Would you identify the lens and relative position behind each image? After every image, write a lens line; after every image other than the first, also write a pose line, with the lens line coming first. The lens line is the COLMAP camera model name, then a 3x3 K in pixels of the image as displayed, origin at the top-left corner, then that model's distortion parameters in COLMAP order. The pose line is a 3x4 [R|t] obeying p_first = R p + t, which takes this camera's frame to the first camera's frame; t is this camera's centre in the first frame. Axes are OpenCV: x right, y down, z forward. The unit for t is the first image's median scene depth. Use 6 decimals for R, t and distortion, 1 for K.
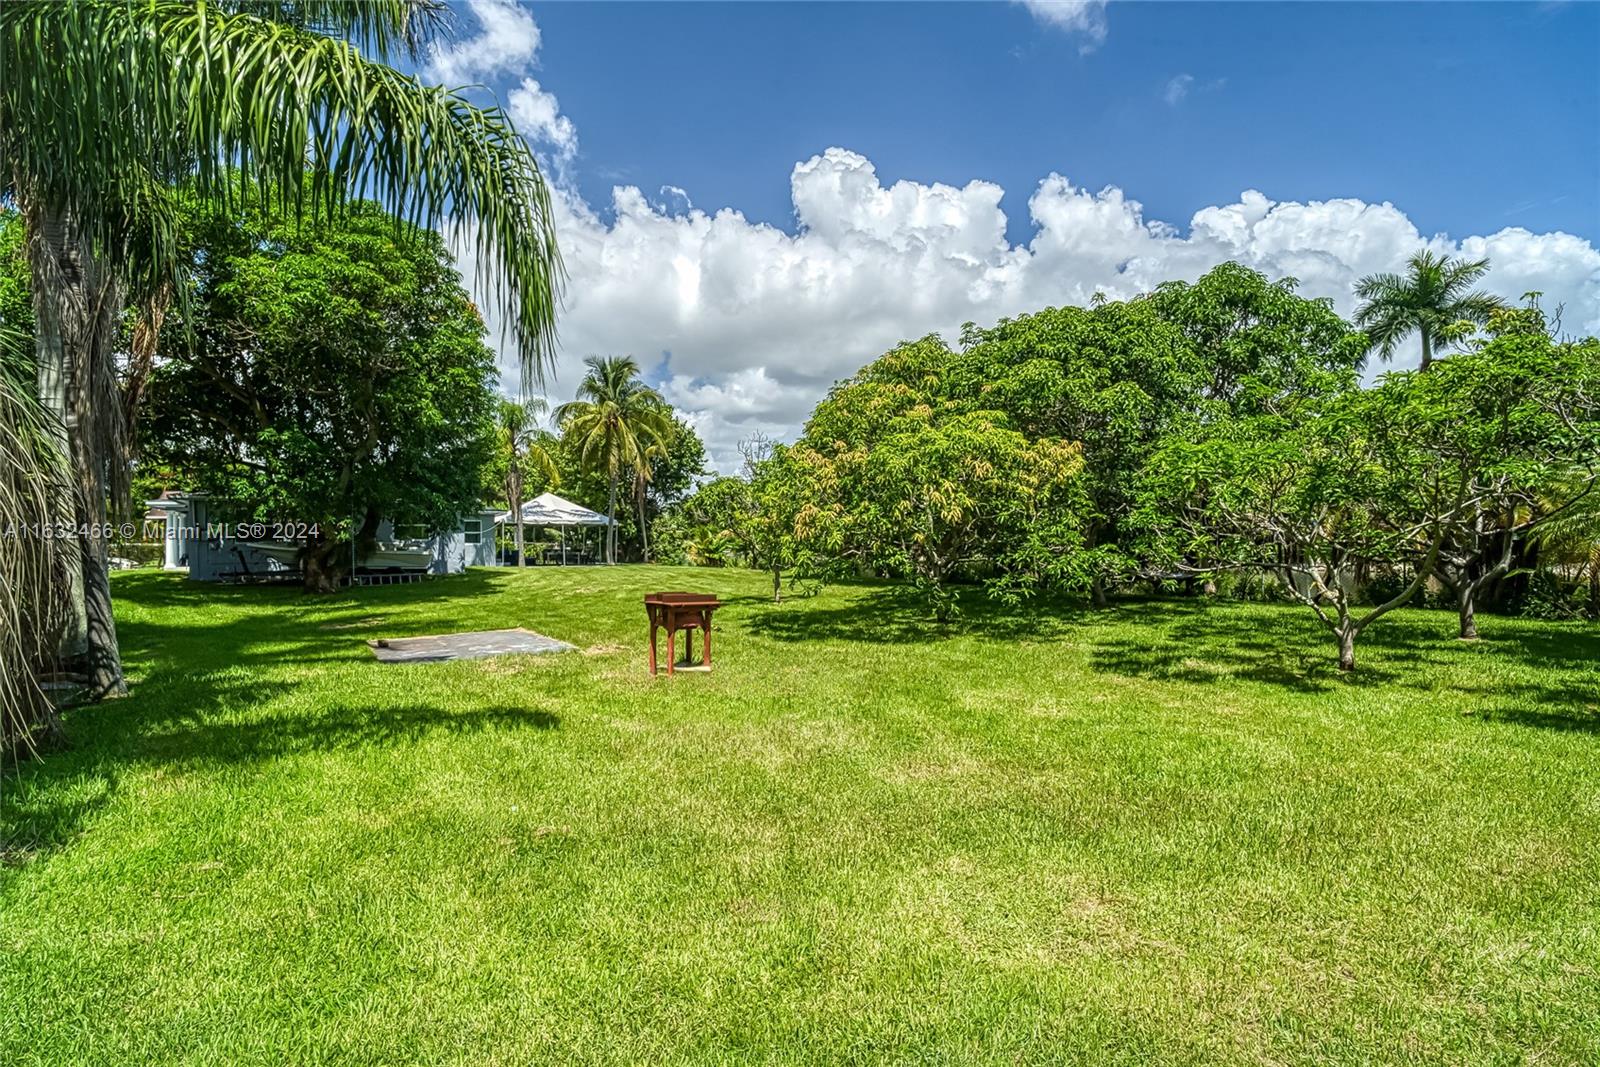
lens RADIAL K [[693.6, 0, 781.2], [0, 693.6, 529.9], [0, 0, 1]] dist [0.000656, 0.000089]
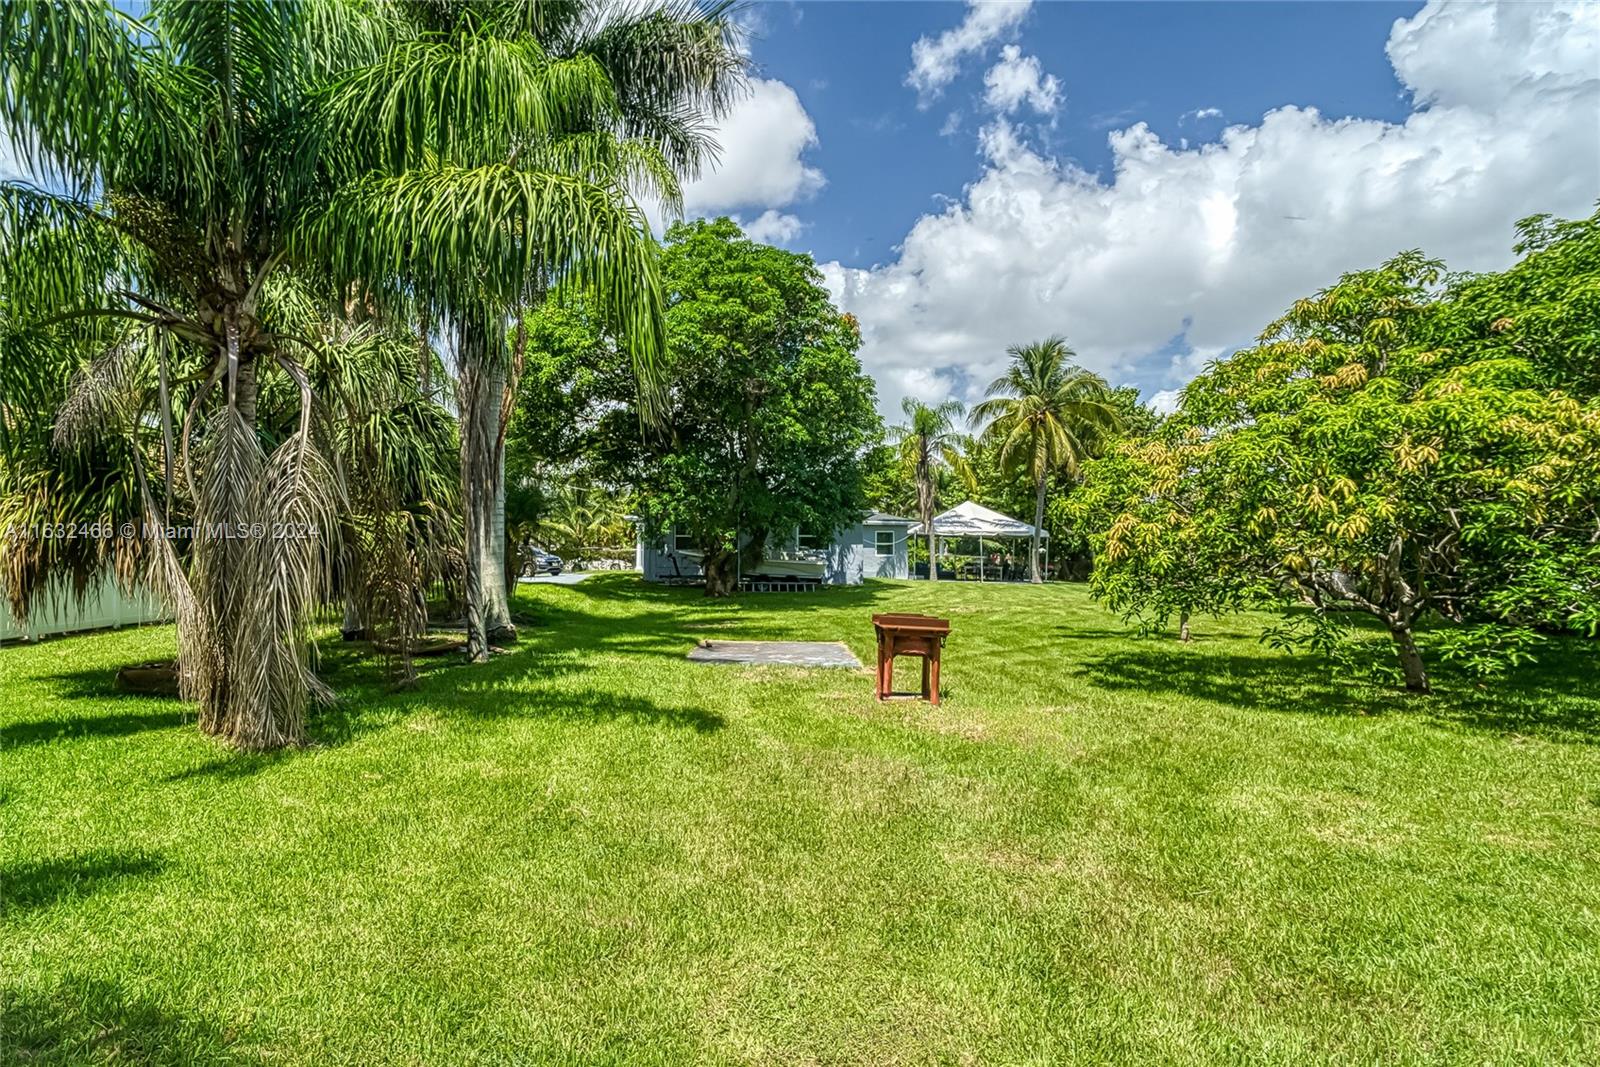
lens RADIAL K [[780.3, 0, 763.5], [0, 780.3, 531.9], [0, 0, 1]] dist [-0.003417, -0.000681]
pose [[0.790300, 0.002389, -0.612715, 0.164588], [-0.009215, 0.999926, -0.007986, -0.004172], [0.612651, 0.011958, 0.790263, 0.042447]]
